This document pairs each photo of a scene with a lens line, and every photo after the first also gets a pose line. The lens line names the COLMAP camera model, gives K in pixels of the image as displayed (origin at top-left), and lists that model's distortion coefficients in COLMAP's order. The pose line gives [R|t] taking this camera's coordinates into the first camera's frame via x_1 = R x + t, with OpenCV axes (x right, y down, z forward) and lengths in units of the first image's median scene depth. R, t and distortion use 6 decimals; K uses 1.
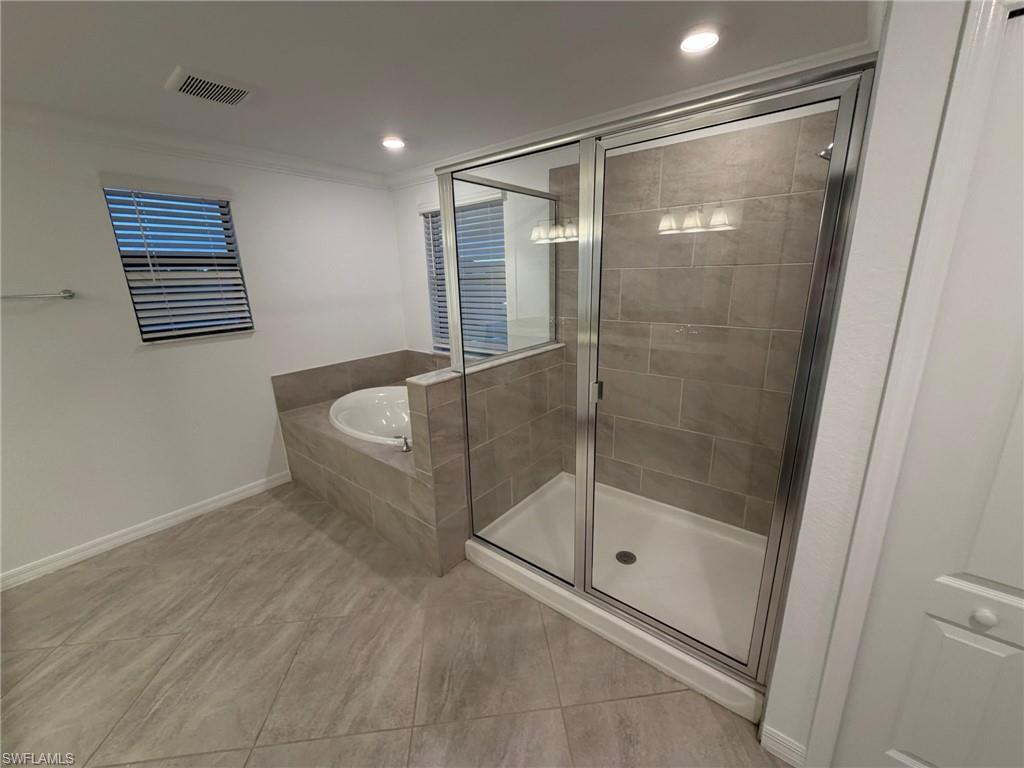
lens RADIAL K [[409.3, 0, 513.5], [0, 409.3, 388.1], [0, 0, 1]] dist [-0.001992, 0.000510]
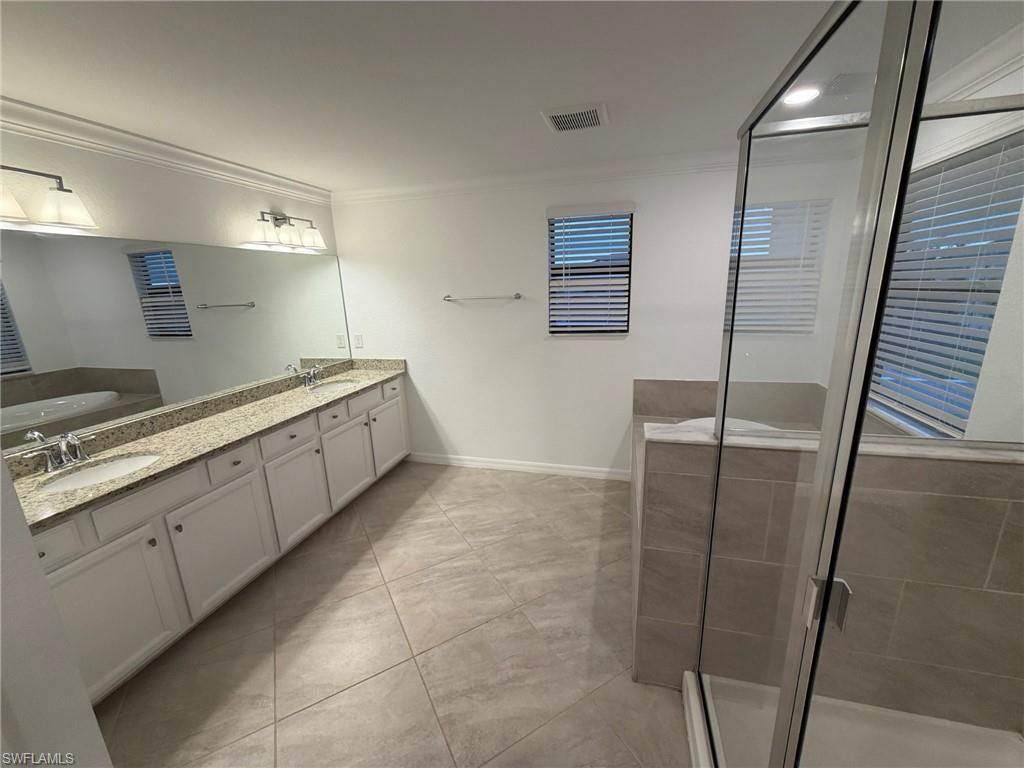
lens RADIAL K [[409.3, 0, 516.5], [0, 409.3, 387.0], [0, 0, 1]] dist [-0.001992, 0.000510]
pose [[0.404449, 0.237006, -0.883317, 0.271441], [-0.226558, 0.961698, 0.154302, -0.134482], [0.886055, 0.137715, 0.442653, 0.371073]]
